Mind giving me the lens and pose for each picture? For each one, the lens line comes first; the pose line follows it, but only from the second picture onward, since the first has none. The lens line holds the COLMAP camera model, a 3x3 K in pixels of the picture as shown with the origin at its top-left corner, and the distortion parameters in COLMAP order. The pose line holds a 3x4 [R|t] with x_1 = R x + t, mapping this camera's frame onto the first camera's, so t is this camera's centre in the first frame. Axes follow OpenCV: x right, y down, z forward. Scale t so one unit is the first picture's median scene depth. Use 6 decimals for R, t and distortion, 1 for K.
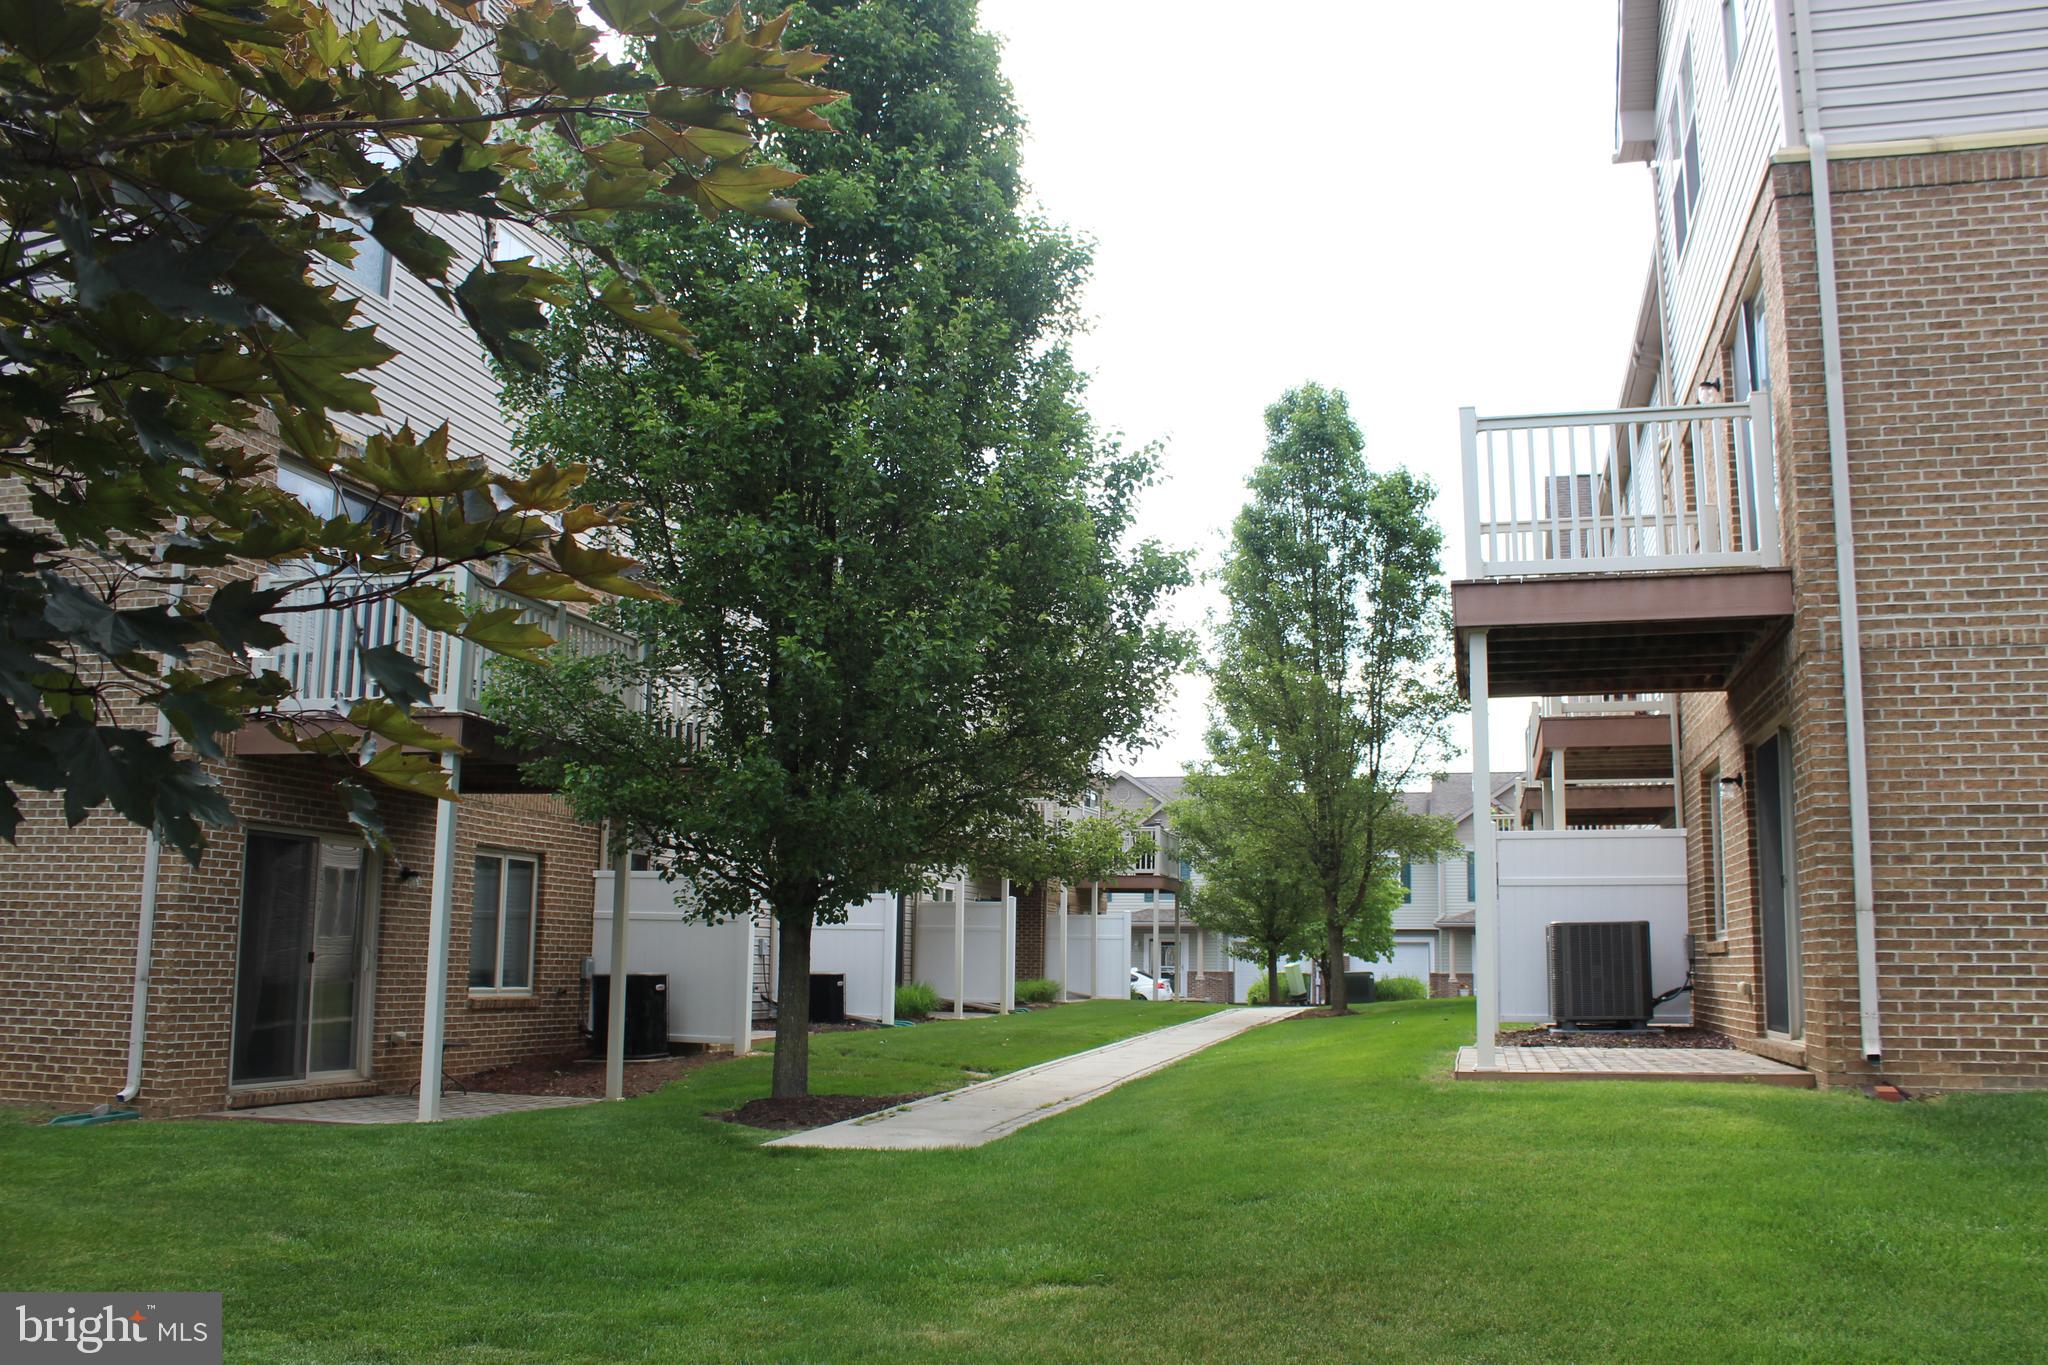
lens RADIAL K [[1726.9, 0, 1021.7], [0, 1726.9, 691.9], [0, 0, 1]] dist [-0.154342, 0.127676]
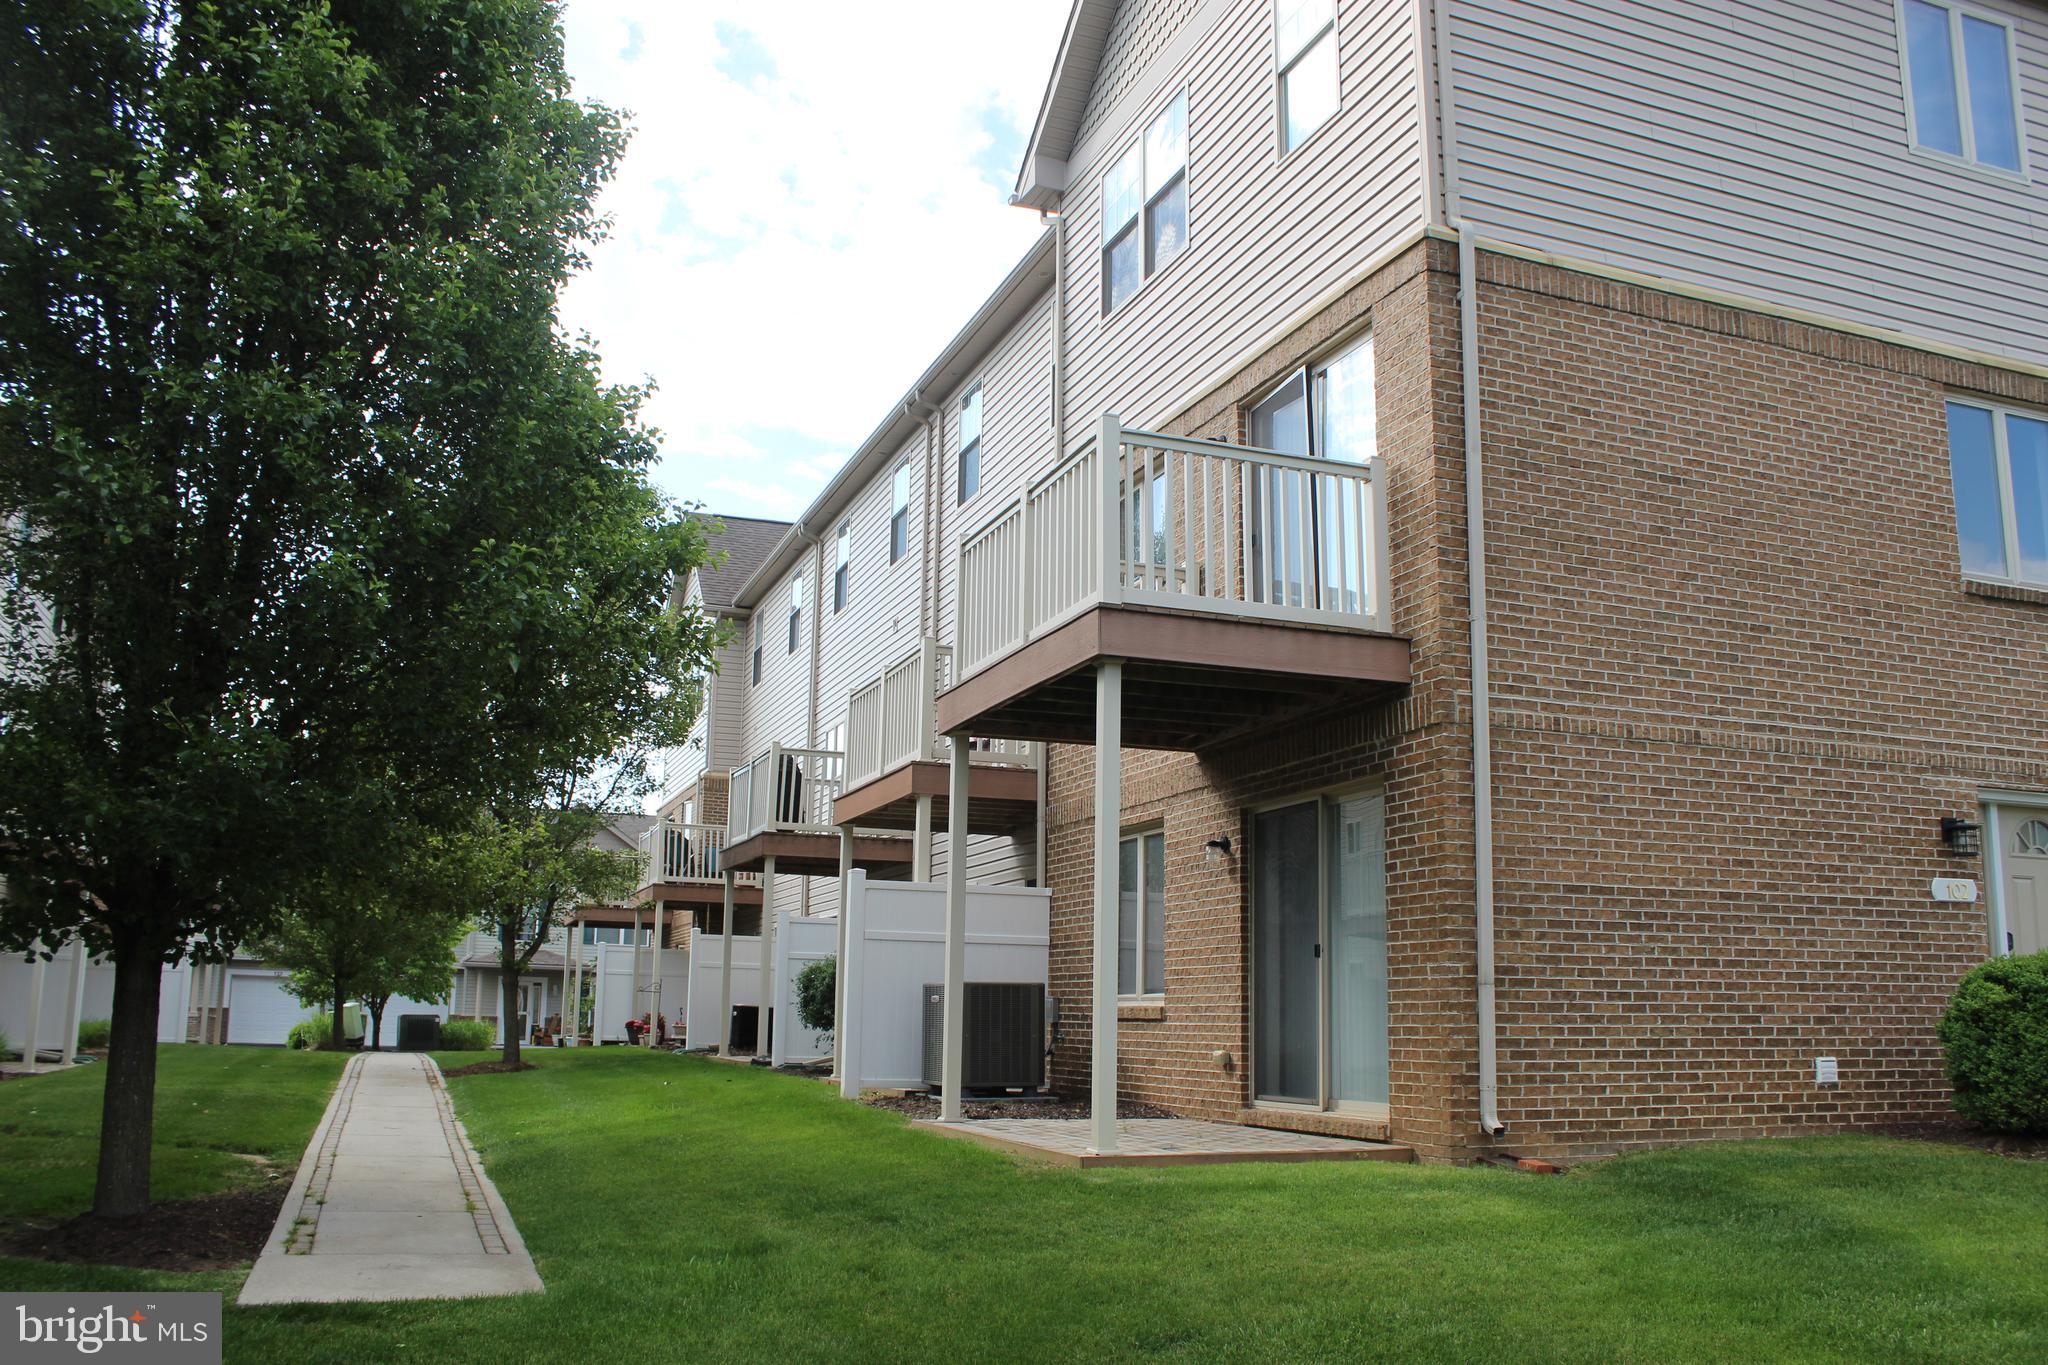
lens RADIAL K [[1726.9, 0, 1034.2], [0, 1726.9, 677.7], [0, 0, 1]] dist [-0.154342, 0.127676]
pose [[0.810732, 0.113994, 0.574212, -0.322270], [-0.096574, 0.993463, -0.060872, 0.035735], [-0.577397, -0.006103, 0.816441, 0.318206]]
